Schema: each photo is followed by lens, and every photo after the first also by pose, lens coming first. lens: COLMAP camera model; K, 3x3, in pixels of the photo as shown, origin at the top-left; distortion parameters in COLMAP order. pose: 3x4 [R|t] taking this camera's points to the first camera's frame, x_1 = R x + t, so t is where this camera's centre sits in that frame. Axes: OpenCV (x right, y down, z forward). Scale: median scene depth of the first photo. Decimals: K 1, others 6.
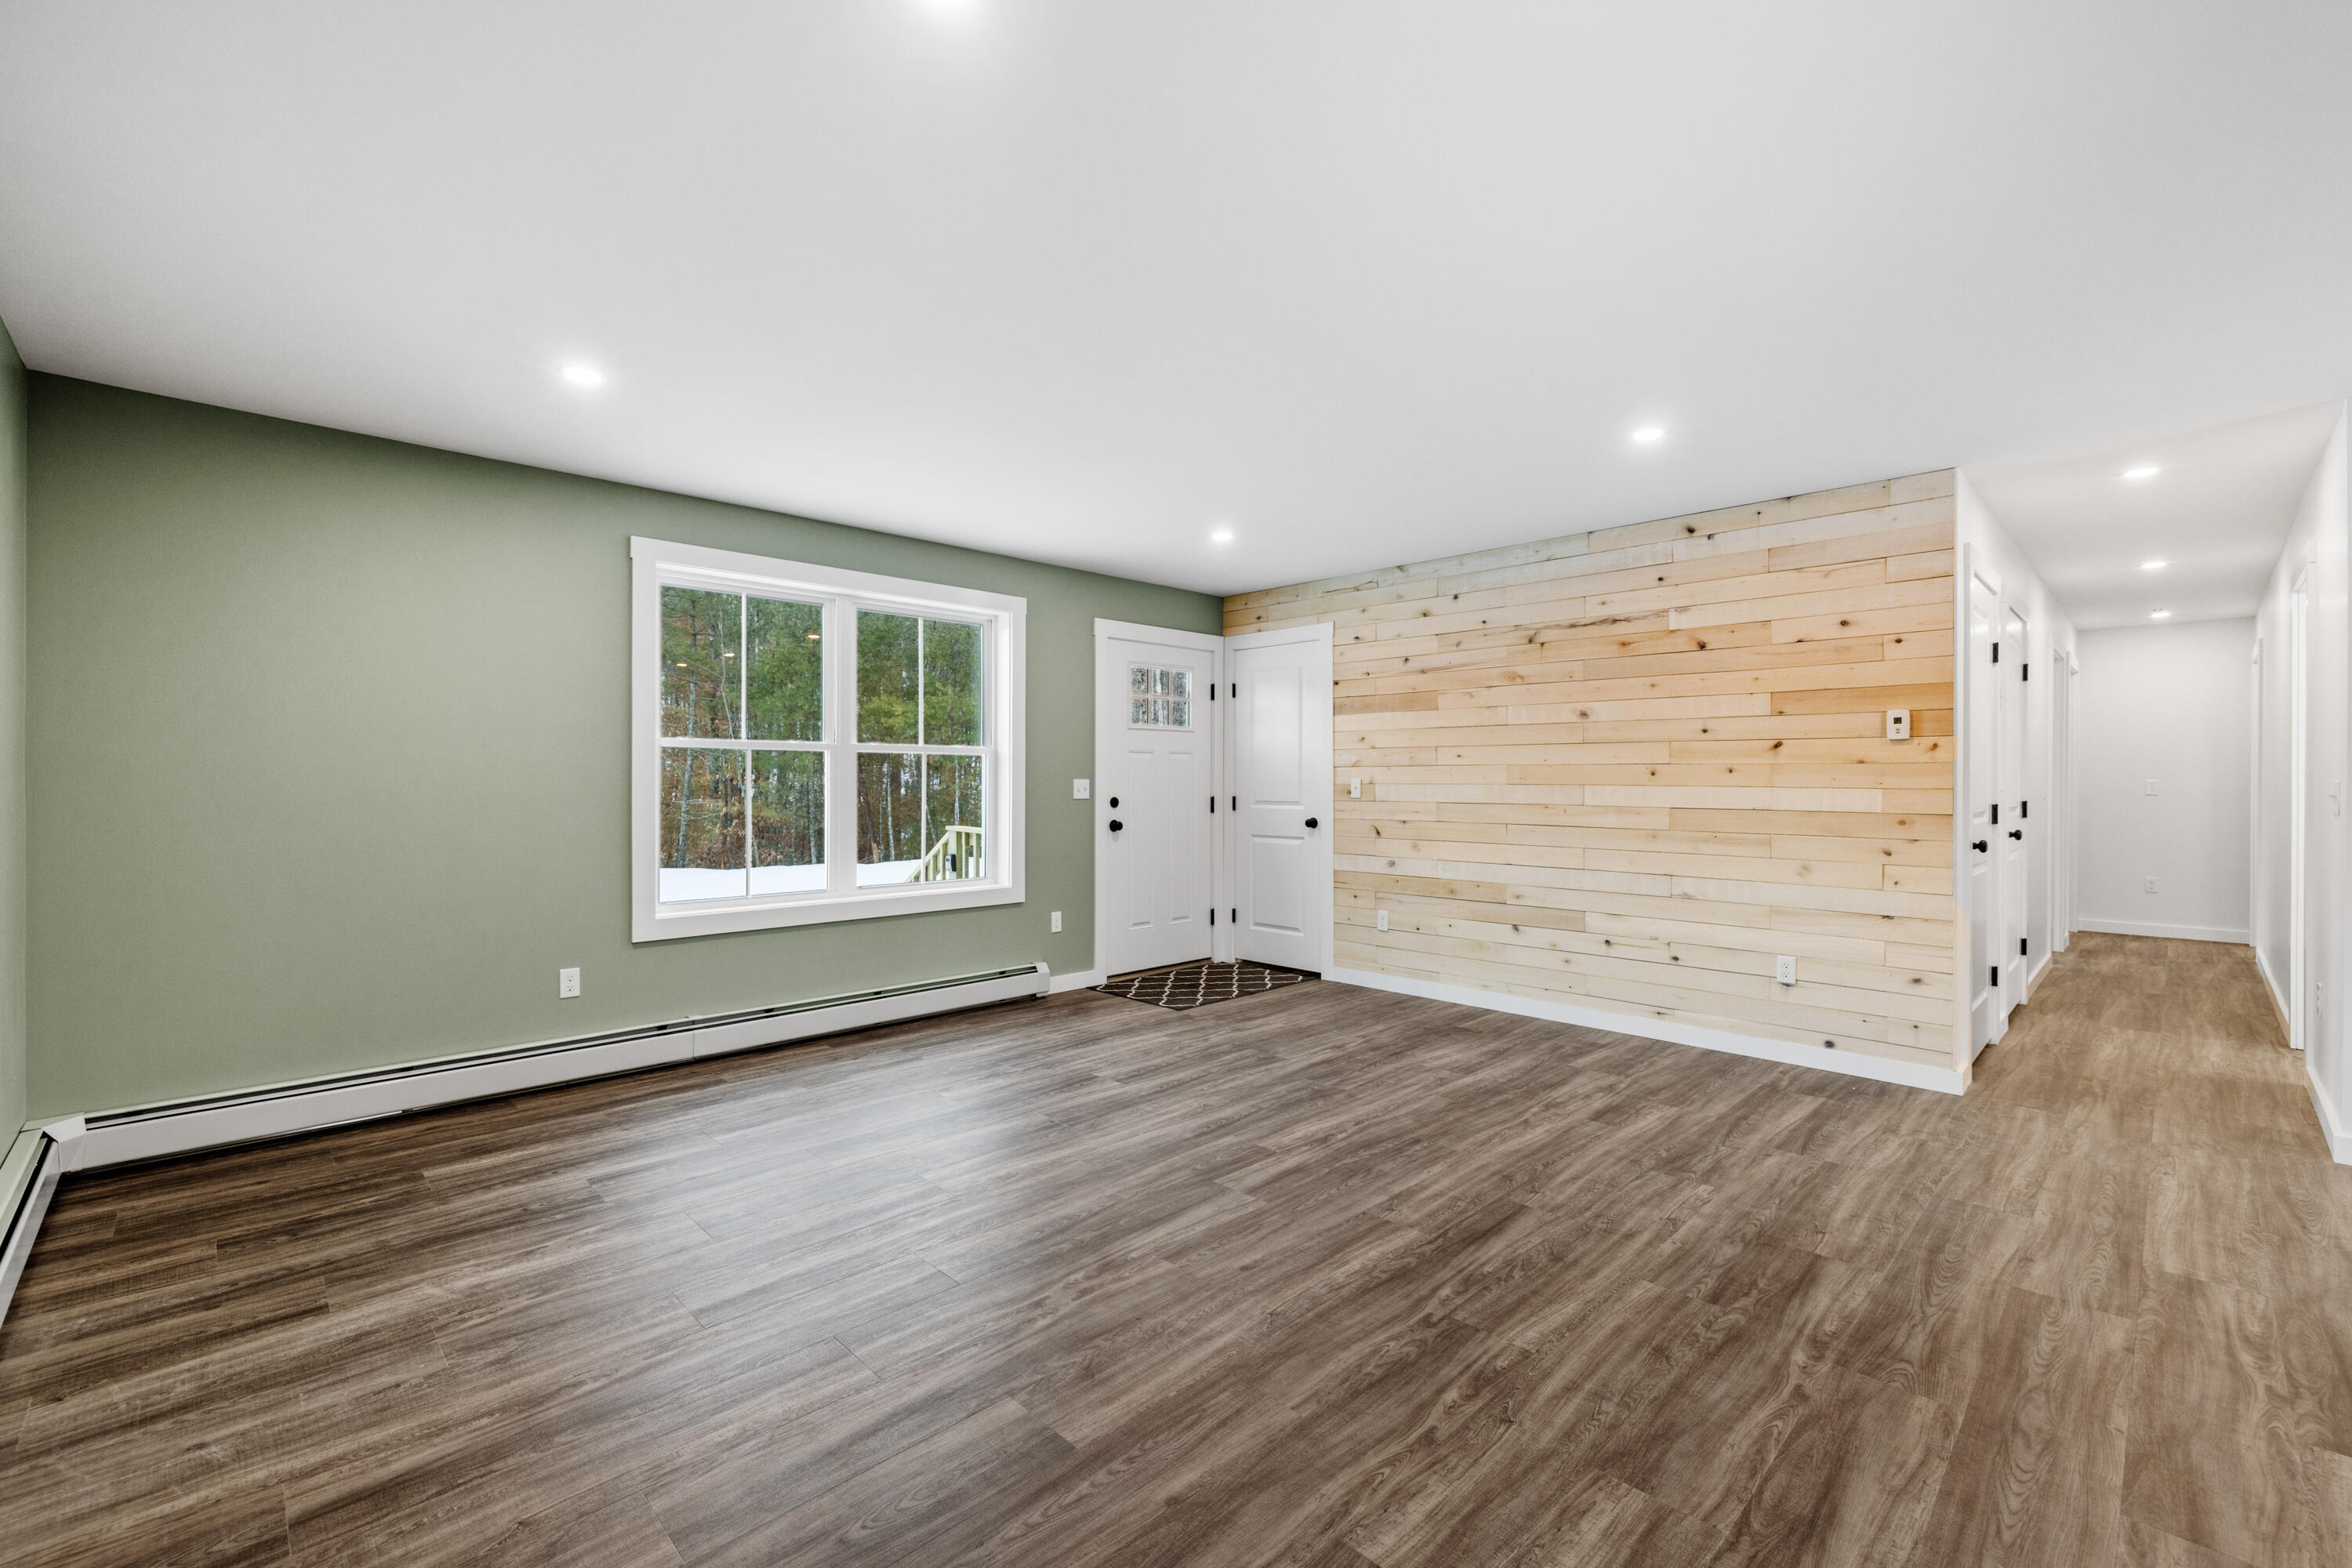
lens RADIAL K [[988.1, 0, 1168.0], [0, 988.1, 783.4], [0, 0, 1]] dist [-0.000330, 0.000004]
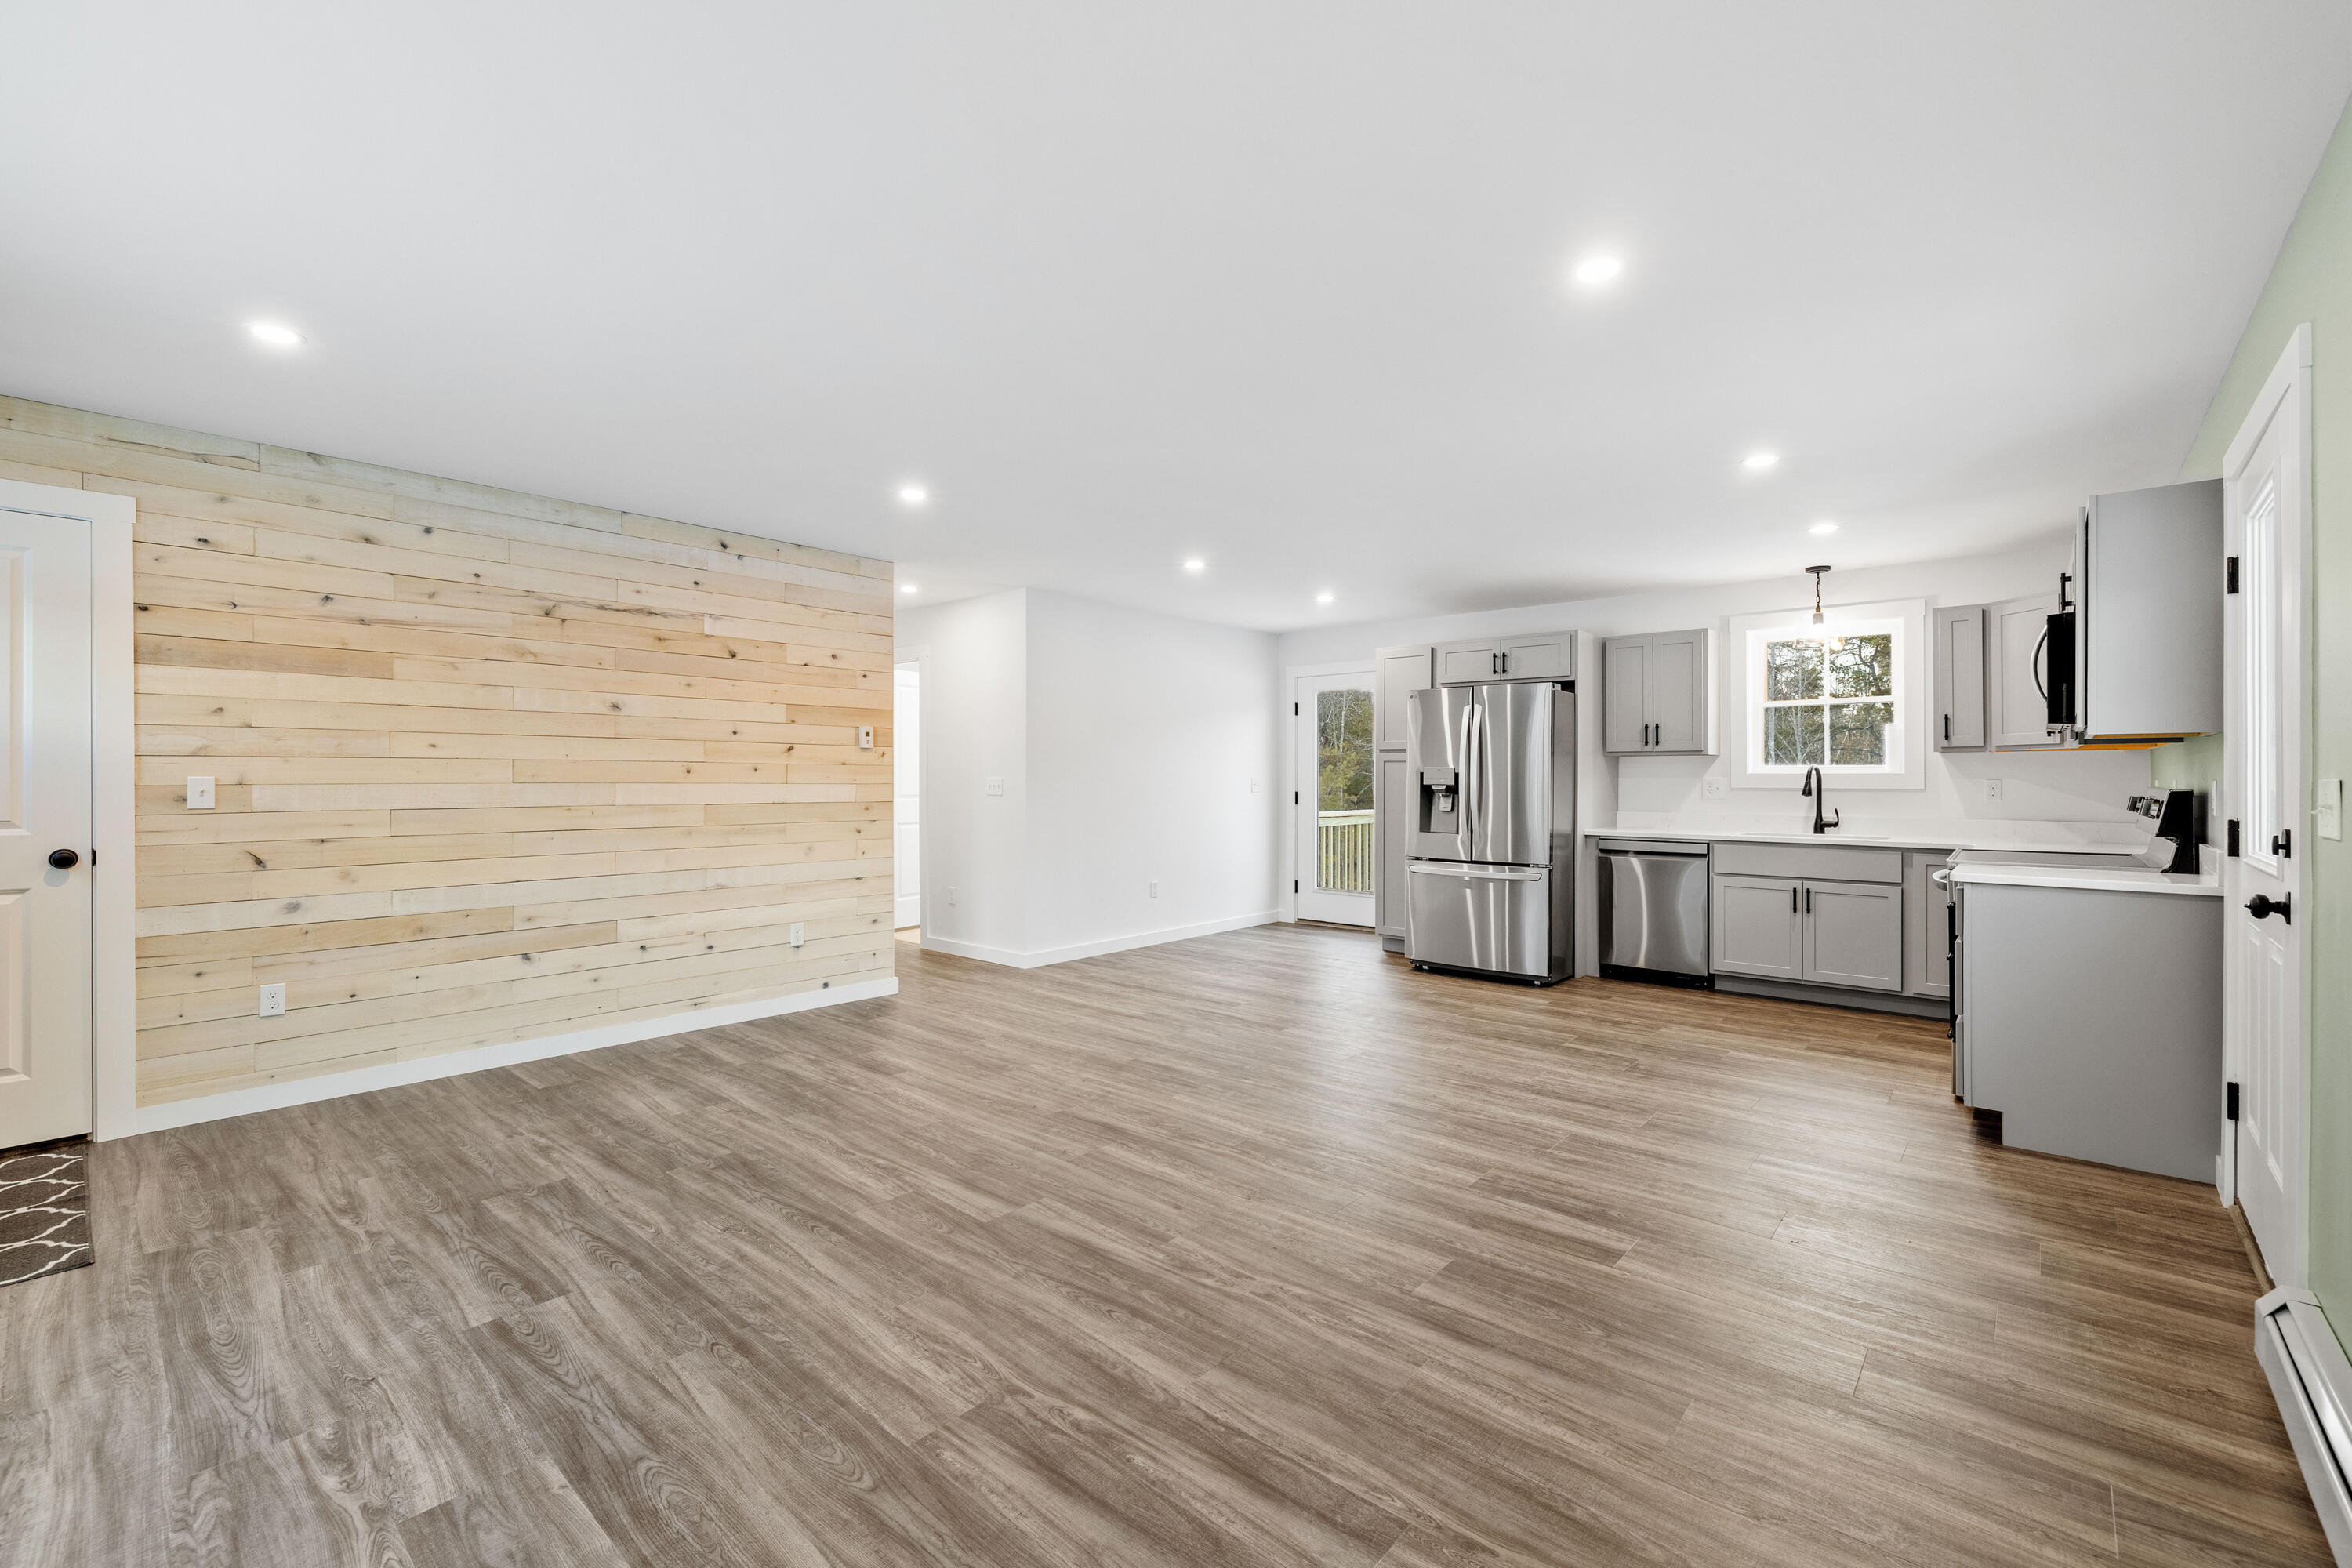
lens RADIAL K [[987.5, 0, 1168.7], [0, 987.5, 774.6], [0, 0, 1]] dist [-0.001274, -0.000335]
pose [[-0.074531, 0.001355, 0.997218, -0.641797], [0.003381, 0.999994, -0.001107, -0.004411], [-0.997213, 0.003289, -0.074535, 0.664038]]
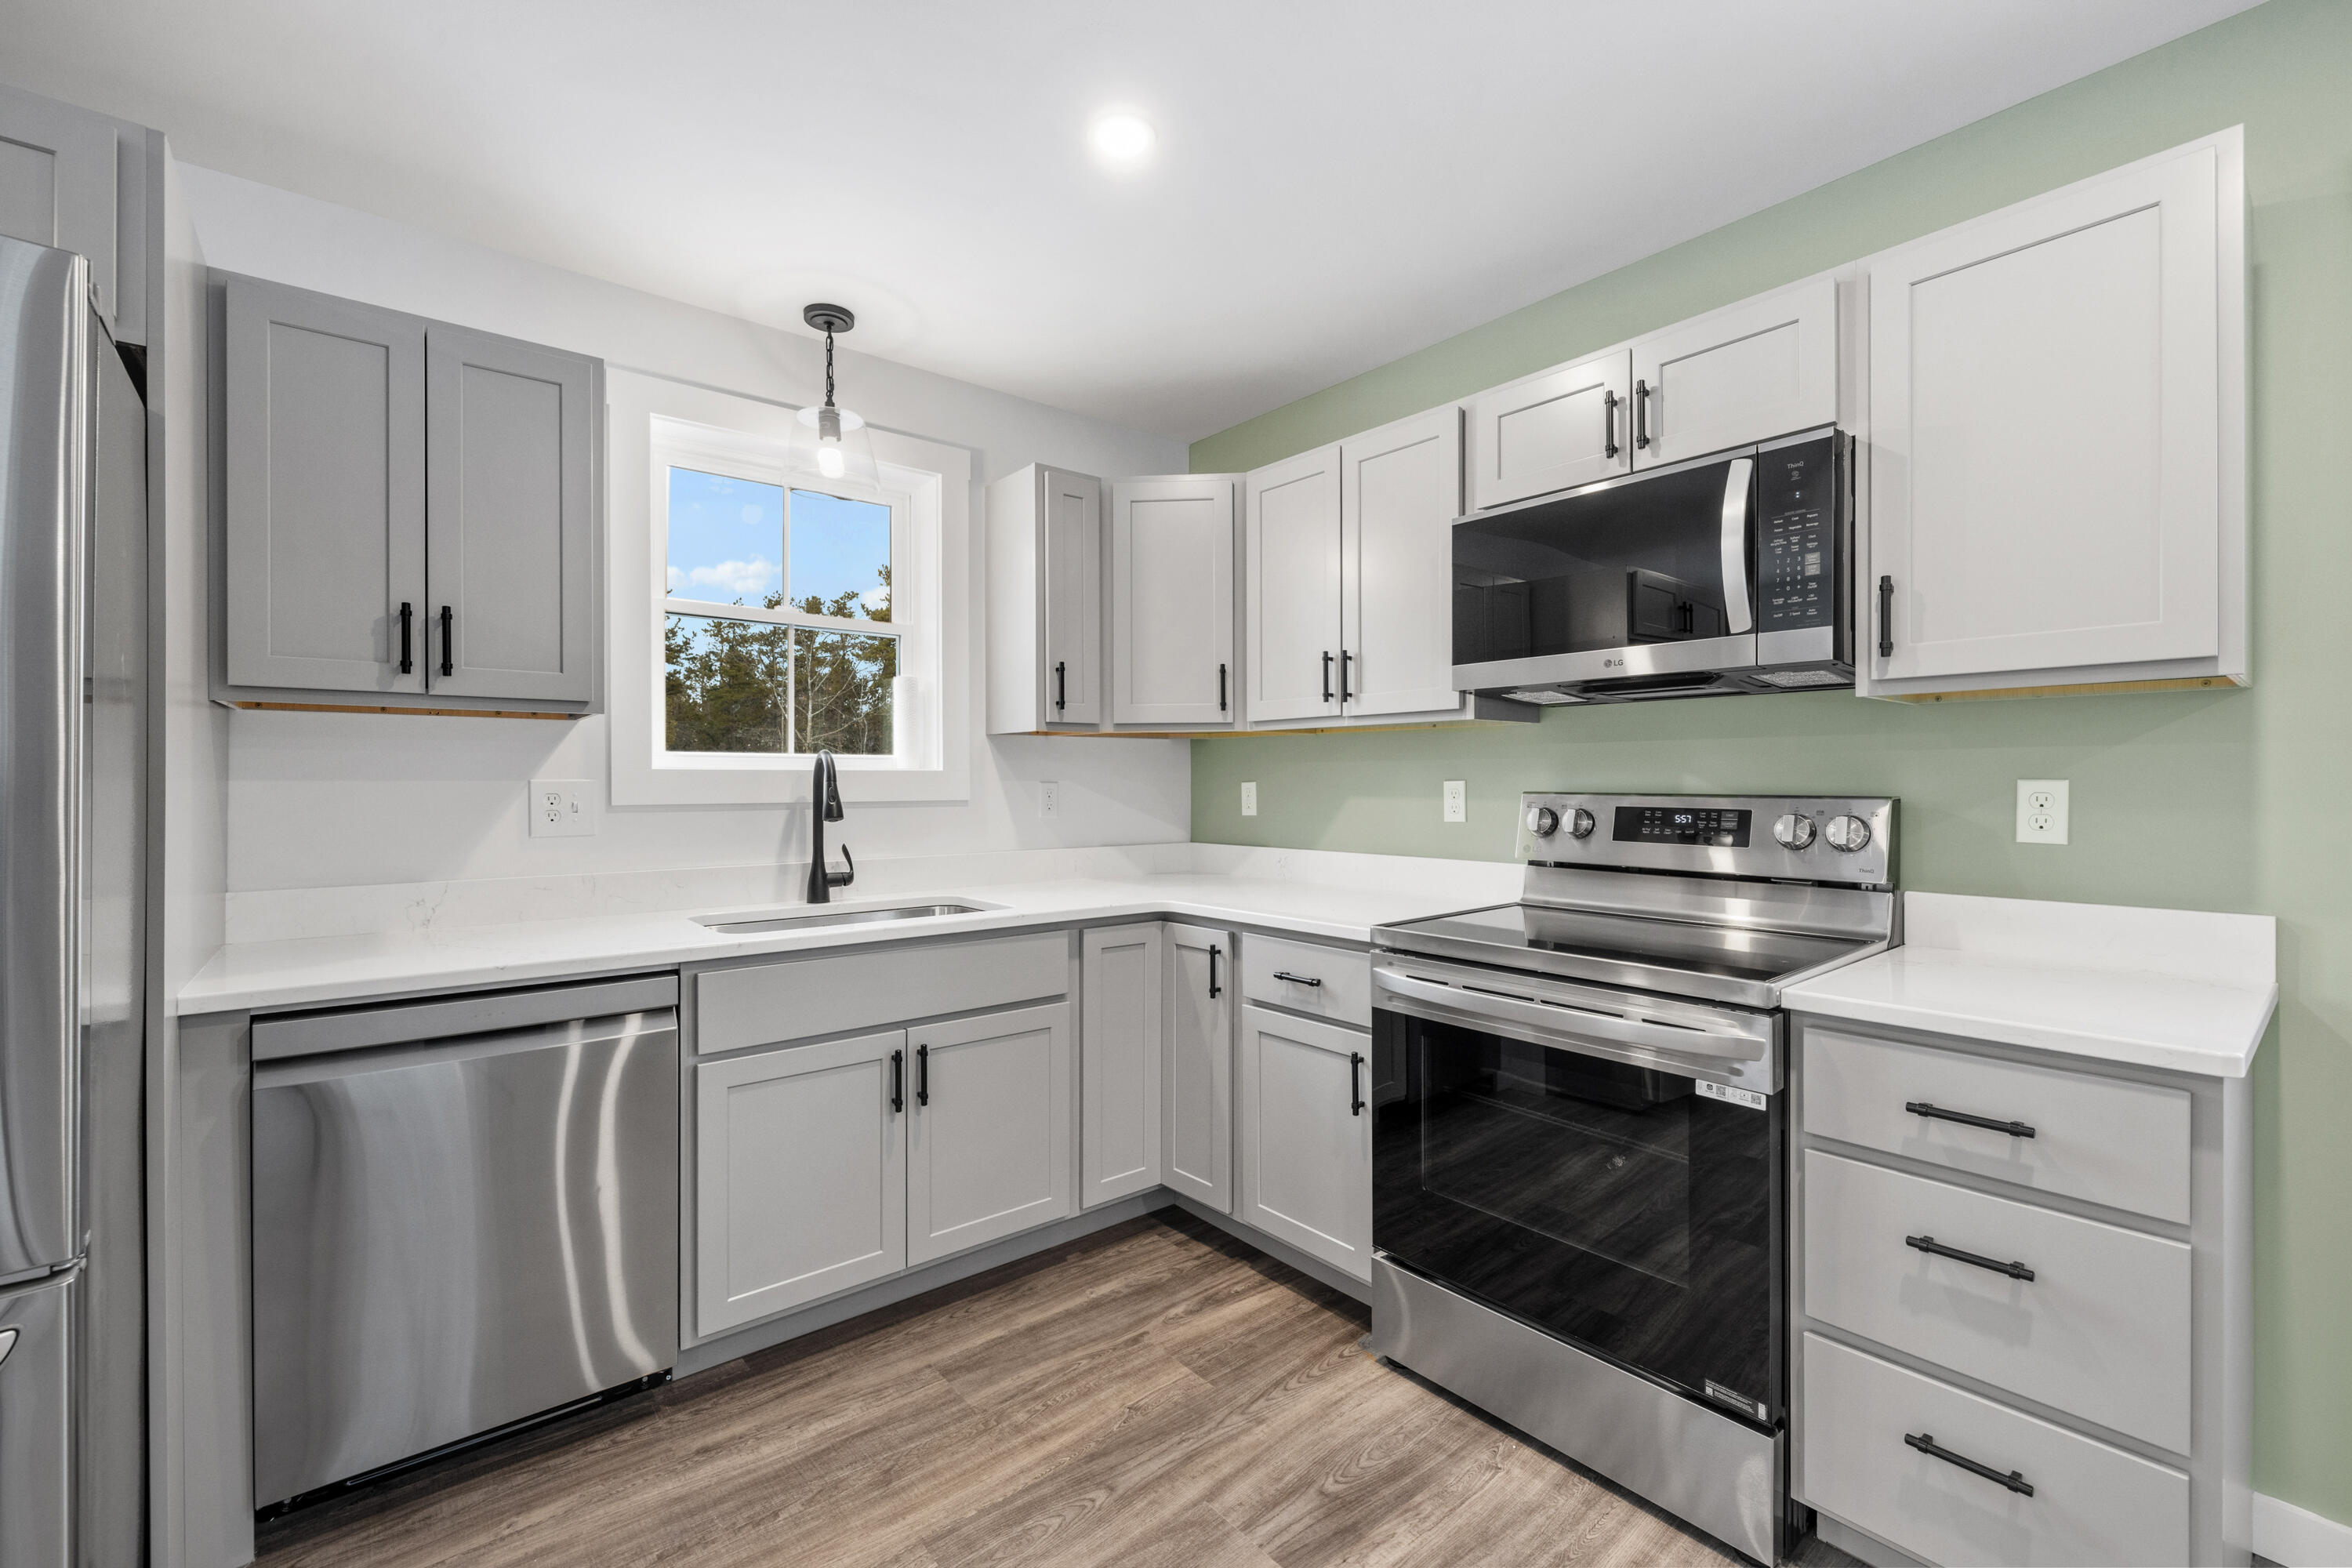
lens RADIAL K [[979.1, 0, 1170.6], [0, 979.1, 783.6], [0, 0, 1]] dist [-0.001074, -0.000362]
pose [[-0.996306, 0.000926, 0.085867, 0.412461], [0.001433, 0.999982, 0.005845, 0.000937], [-0.085860, 0.005946, -0.996289, 0.248402]]
